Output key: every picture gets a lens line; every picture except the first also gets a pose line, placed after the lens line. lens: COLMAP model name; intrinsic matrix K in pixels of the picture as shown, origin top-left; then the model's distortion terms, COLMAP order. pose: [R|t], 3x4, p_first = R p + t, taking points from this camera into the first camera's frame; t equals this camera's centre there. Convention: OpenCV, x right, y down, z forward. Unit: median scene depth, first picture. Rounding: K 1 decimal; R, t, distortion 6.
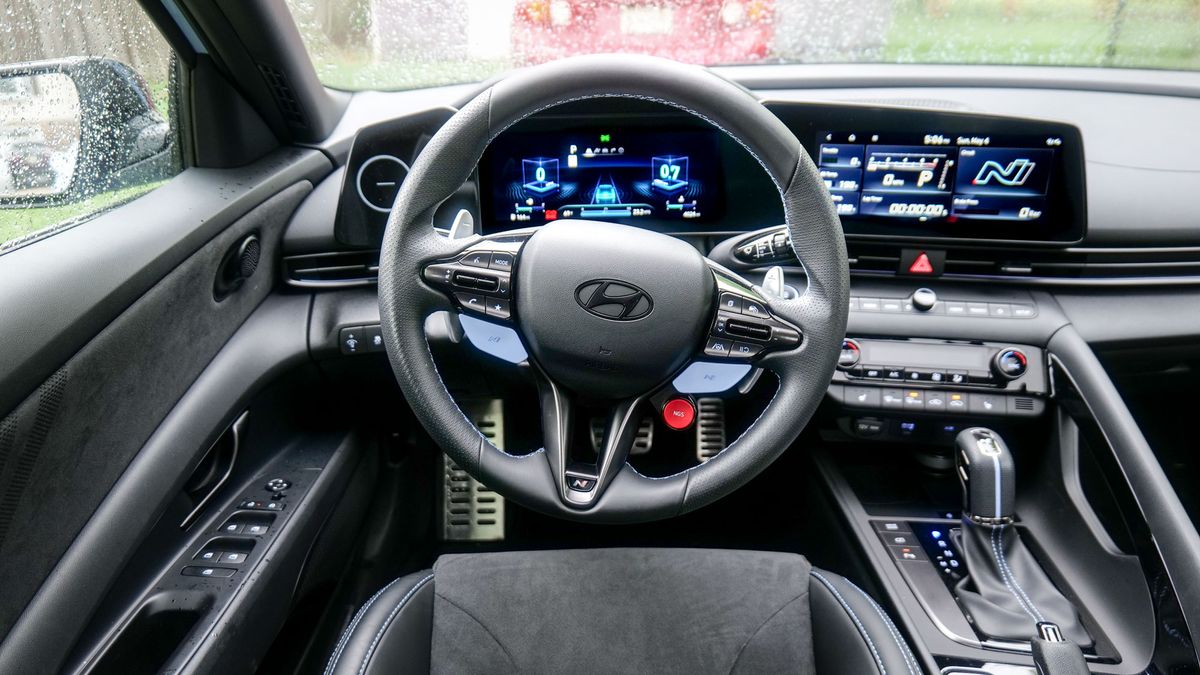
lens RADIAL K [[784.9, 0, 599.9], [0, 784.9, 338.4], [0, 0, 1]] dist [-0.019404, -0.006070]
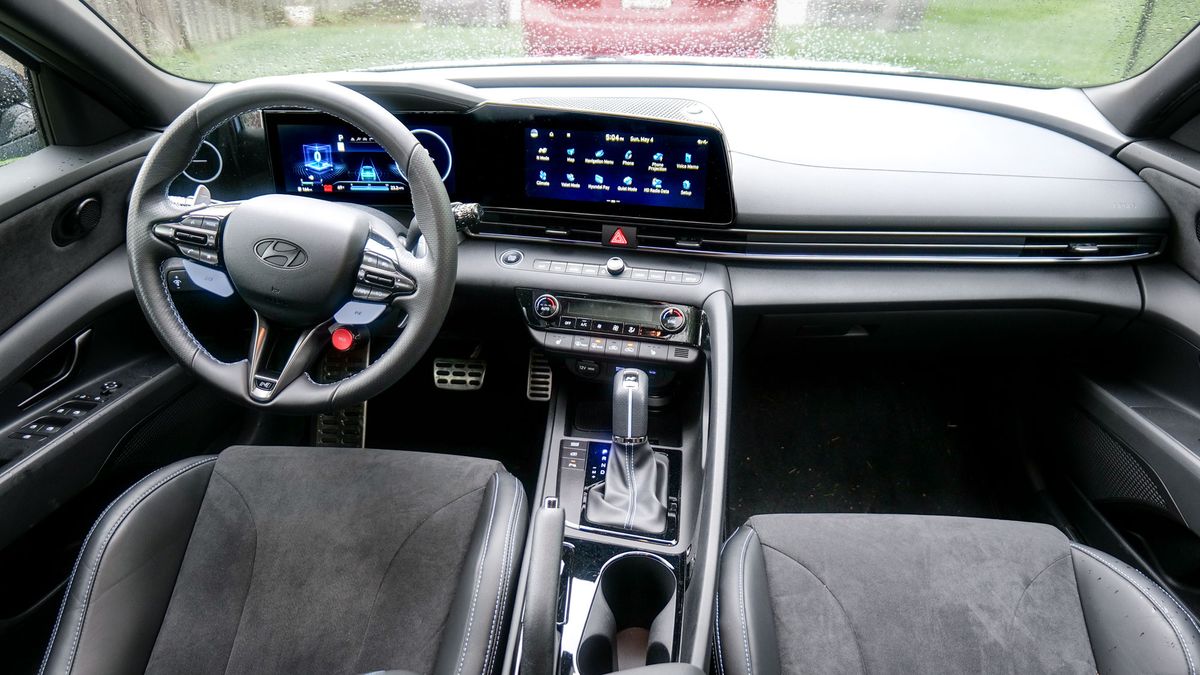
lens RADIAL K [[784.9, 0, 599.8], [0, 784.9, 333.8], [0, 0, 1]] dist [-0.019404, -0.006070]
pose [[0.996492, 0.045945, -0.069947, 0.495346], [-0.043304, 0.998307, 0.038822, 0.011051], [0.071612, -0.035657, 0.996795, -0.257229]]
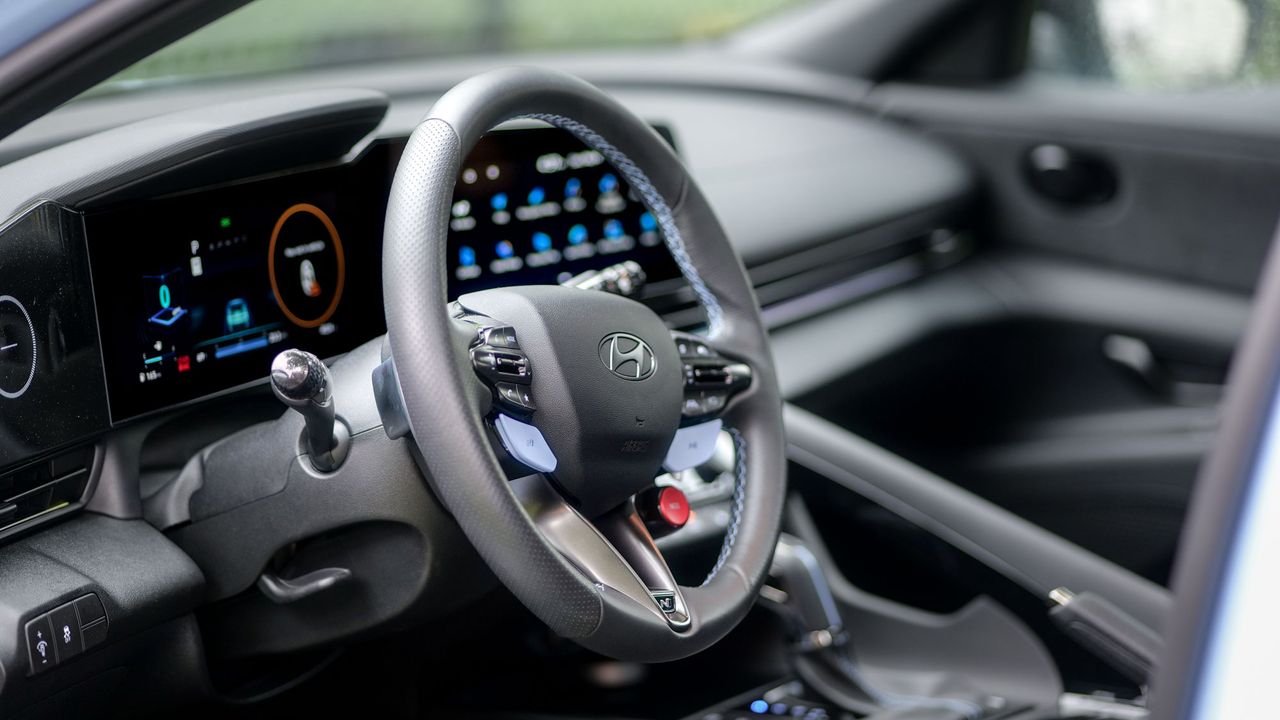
lens RADIAL K [[3552.2, 0, 639.7], [0, 3552.2, 359.7], [0, 0, 1]] dist [-0.095461, 0.000000]
pose [[0.513474, -0.144956, 0.845773, -2.125696], [0.376189, 0.923892, -0.070042, 0.147492], [-0.771250, 0.354135, 0.528925, -0.629458]]
